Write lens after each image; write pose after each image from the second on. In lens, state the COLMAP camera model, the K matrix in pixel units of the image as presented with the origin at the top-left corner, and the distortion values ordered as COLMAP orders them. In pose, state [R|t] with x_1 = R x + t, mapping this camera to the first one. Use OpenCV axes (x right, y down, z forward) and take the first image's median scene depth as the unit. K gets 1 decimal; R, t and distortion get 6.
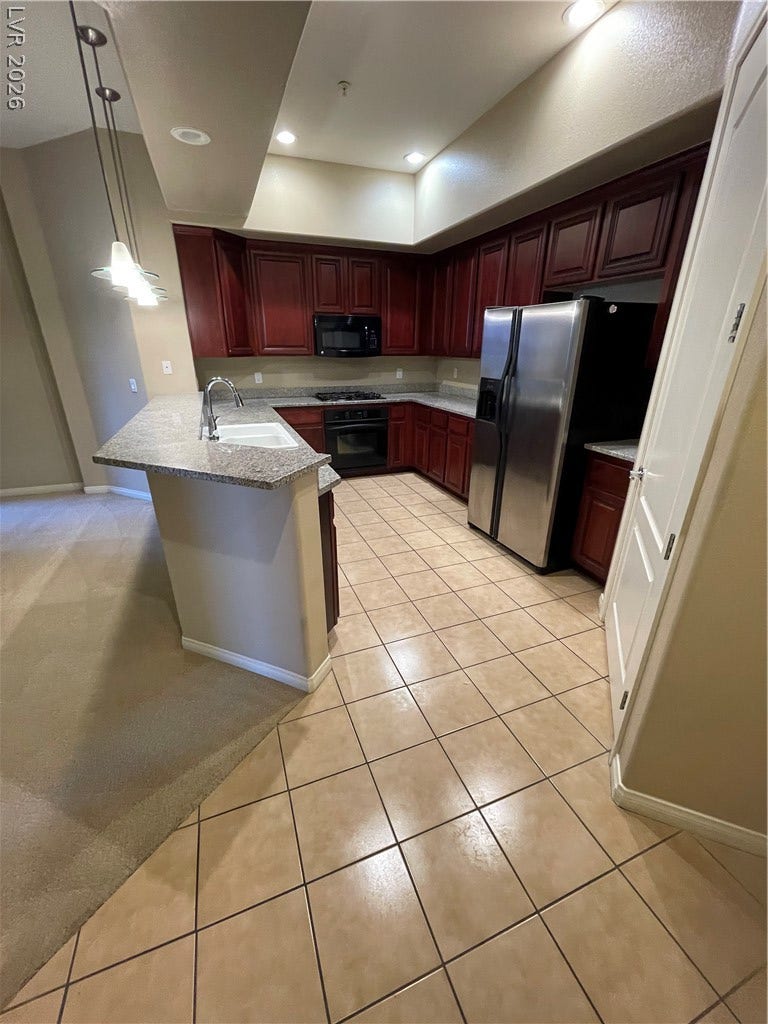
lens RADIAL K [[414.4, 0, 382.1], [0, 414.4, 511.8], [0, 0, 1]] dist [0.003068, -0.000444]
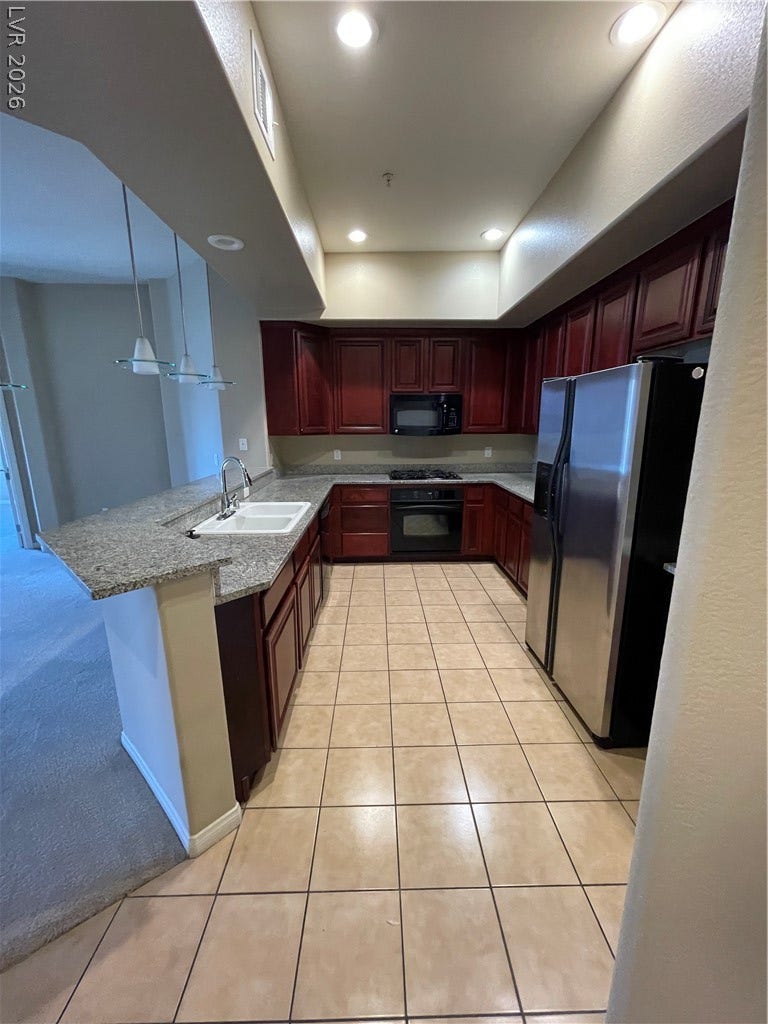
lens RADIAL K [[414.4, 0, 383.0], [0, 414.4, 511.6], [0, 0, 1]] dist [0.003068, -0.000444]
pose [[0.938285, 0.063661, -0.339954, 0.190946], [-0.119354, 0.982132, -0.145501, -0.062298], [0.324618, 0.177096, 0.929118, 0.143643]]
